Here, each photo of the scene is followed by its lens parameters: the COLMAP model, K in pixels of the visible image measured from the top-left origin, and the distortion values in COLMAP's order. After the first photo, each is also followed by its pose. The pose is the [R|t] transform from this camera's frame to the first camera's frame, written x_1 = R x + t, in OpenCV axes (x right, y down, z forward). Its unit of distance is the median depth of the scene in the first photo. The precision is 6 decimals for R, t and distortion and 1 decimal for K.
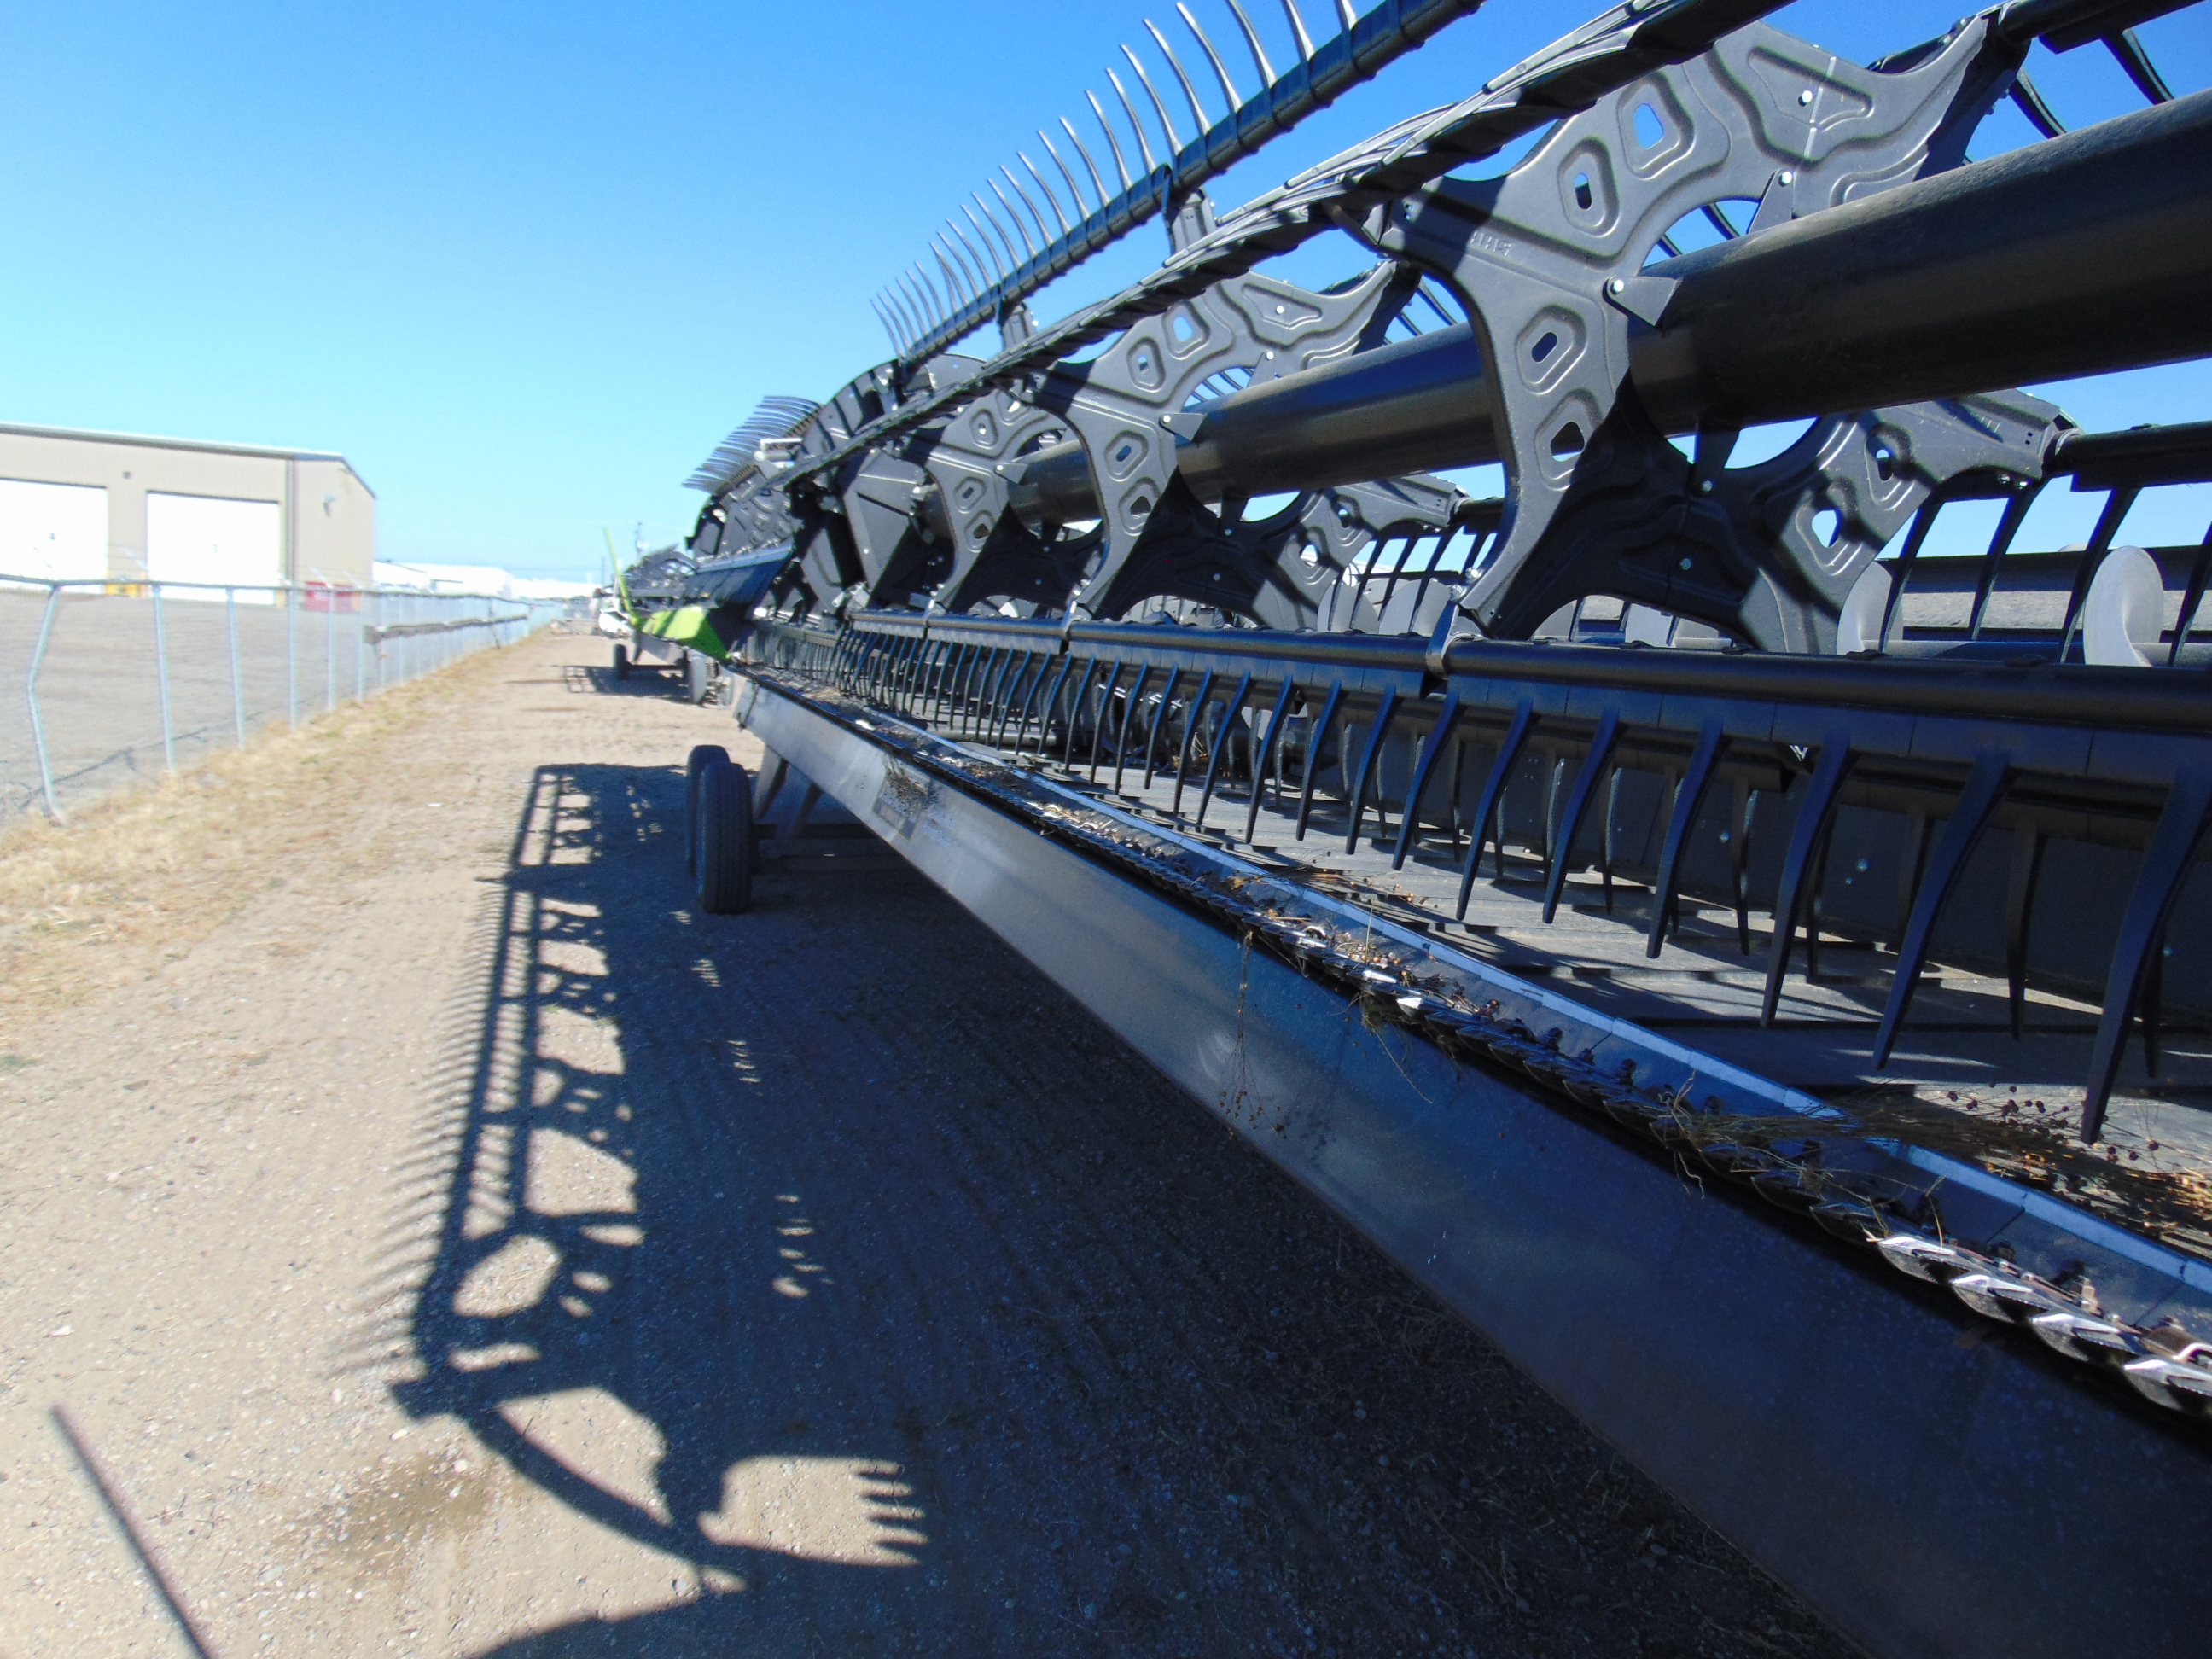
lens RADIAL K [[1625.2, 0, 1101.6], [0, 1625.2, 809.1], [0, 0, 1]] dist [-0.000690, 0.044725]
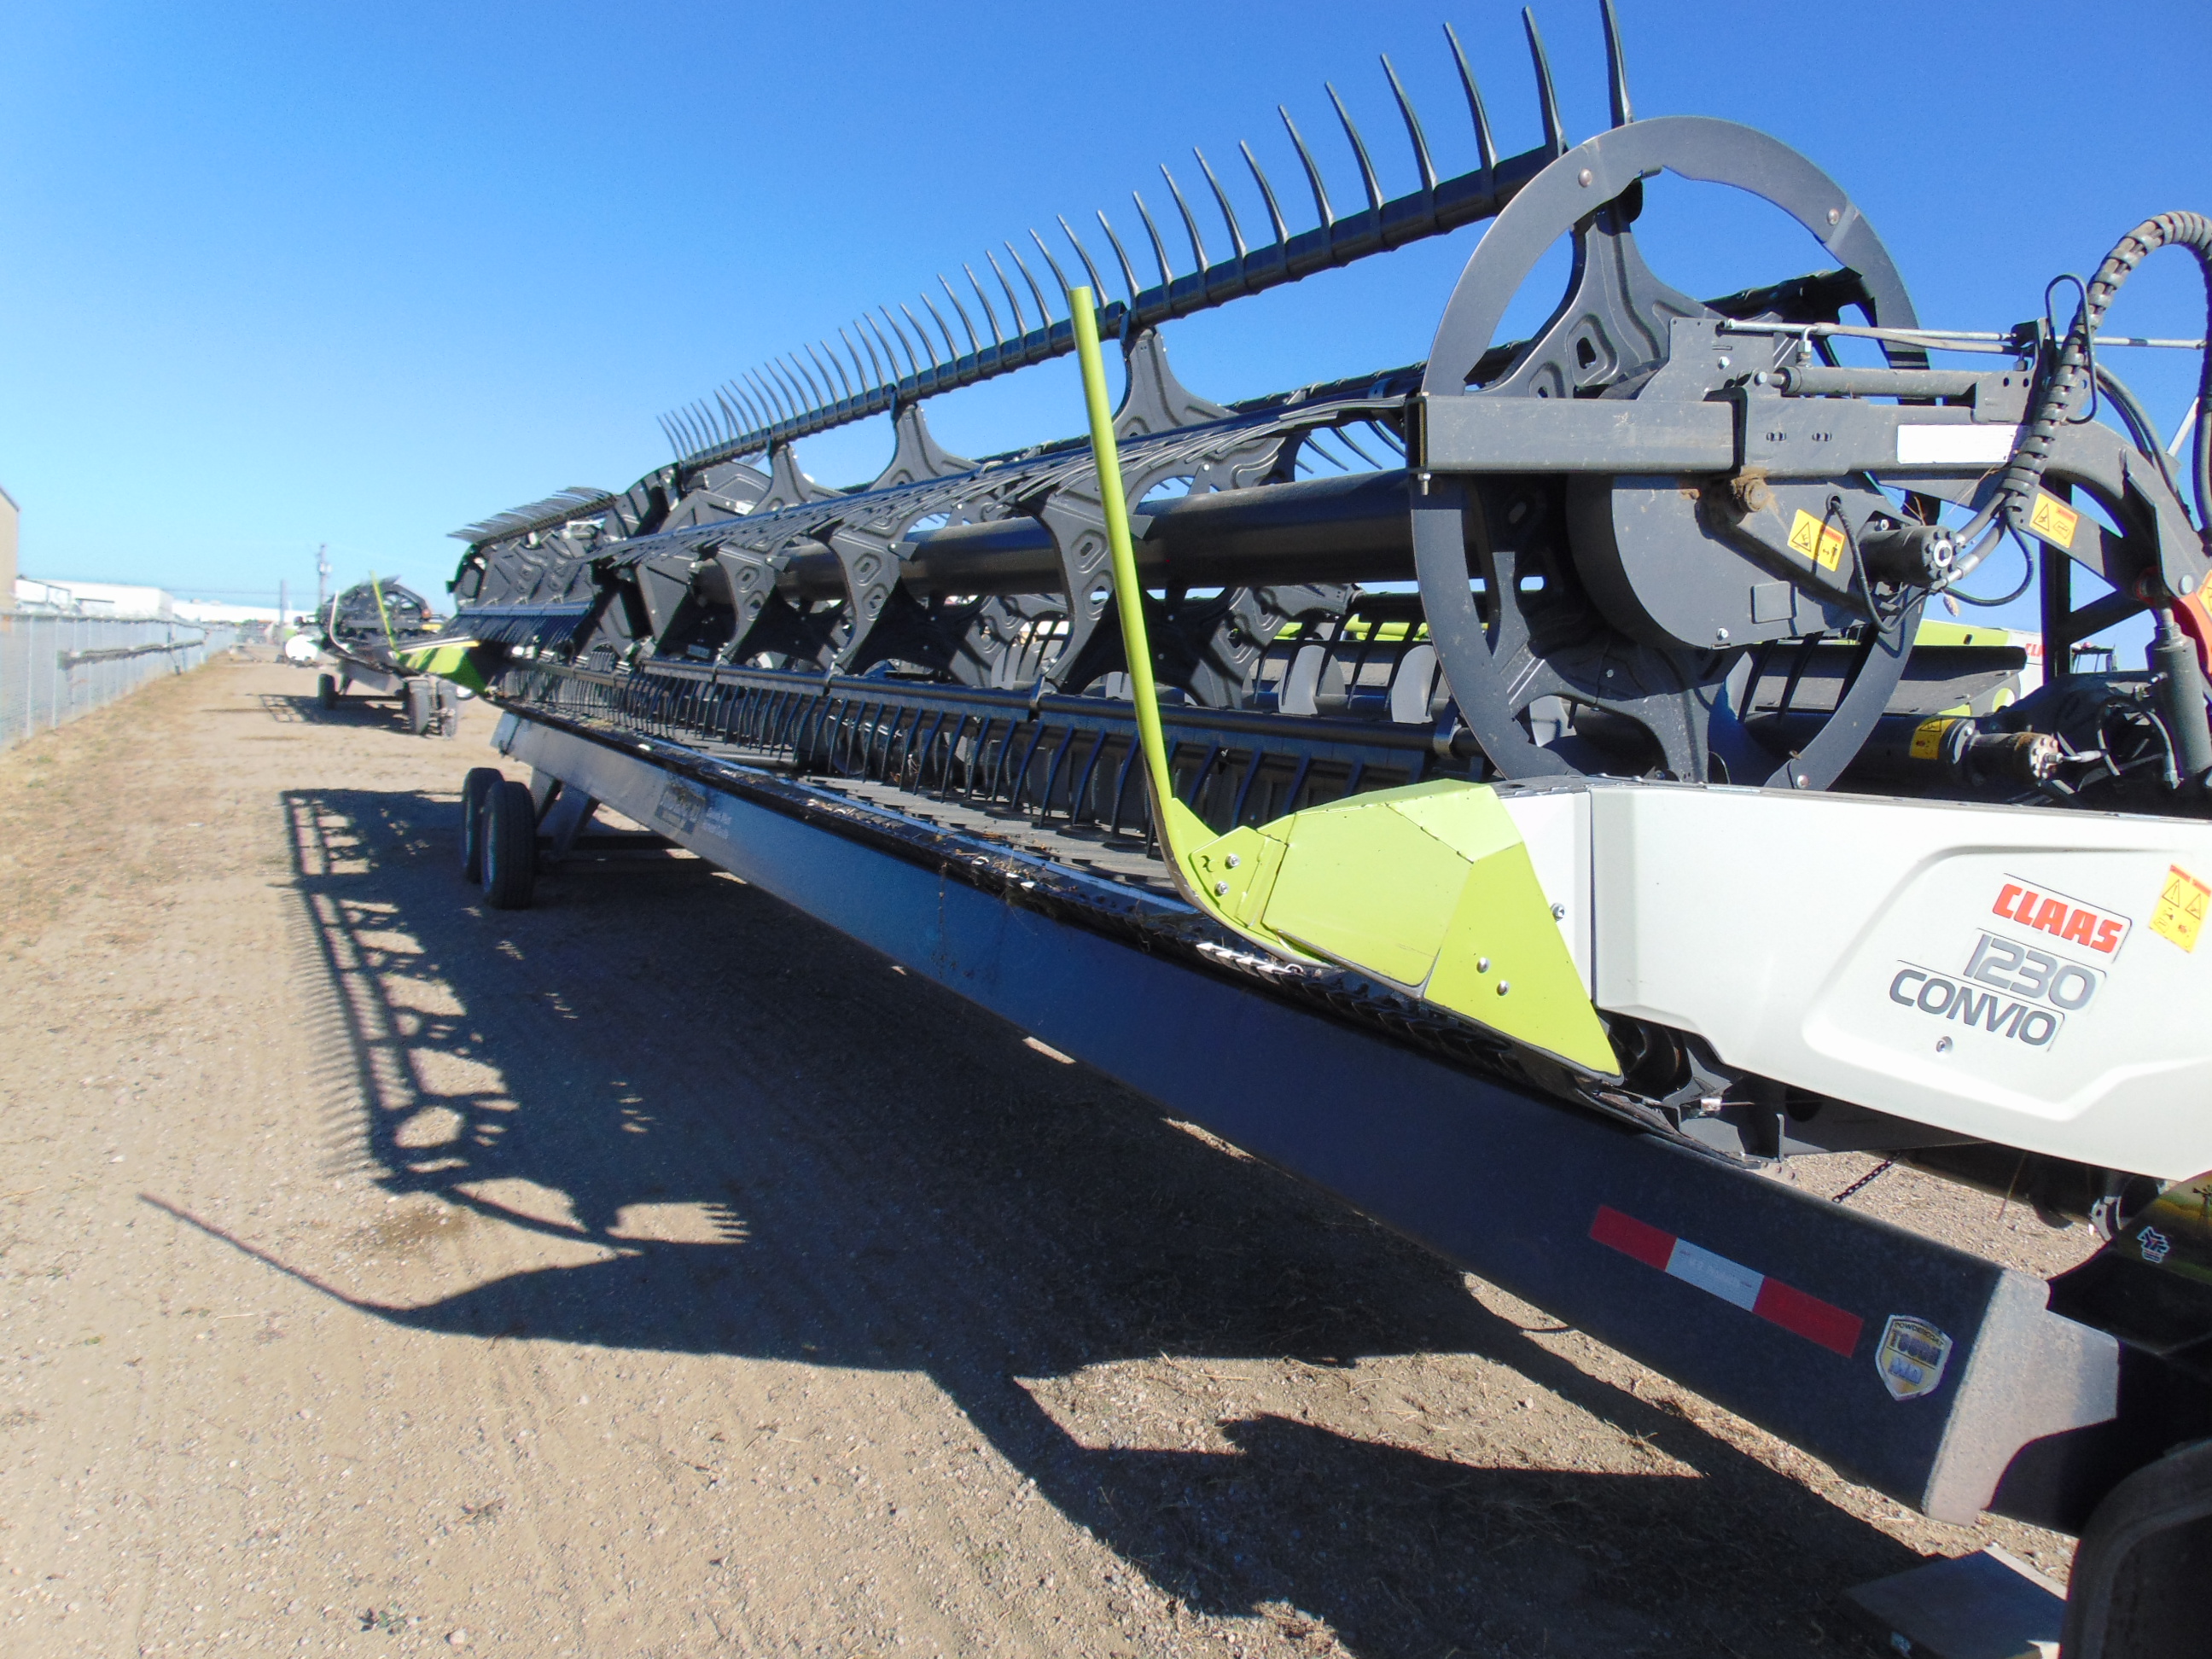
lens RADIAL K [[1625.2, 0, 1093.8], [0, 1625.2, 847.3], [0, 0, 1]] dist [-0.000690, 0.044725]
pose [[0.985528, -0.003526, 0.169476, -0.026564], [0.003412, 0.999994, 0.000960, 0.035834], [-0.169478, -0.000368, 0.985534, -0.422983]]
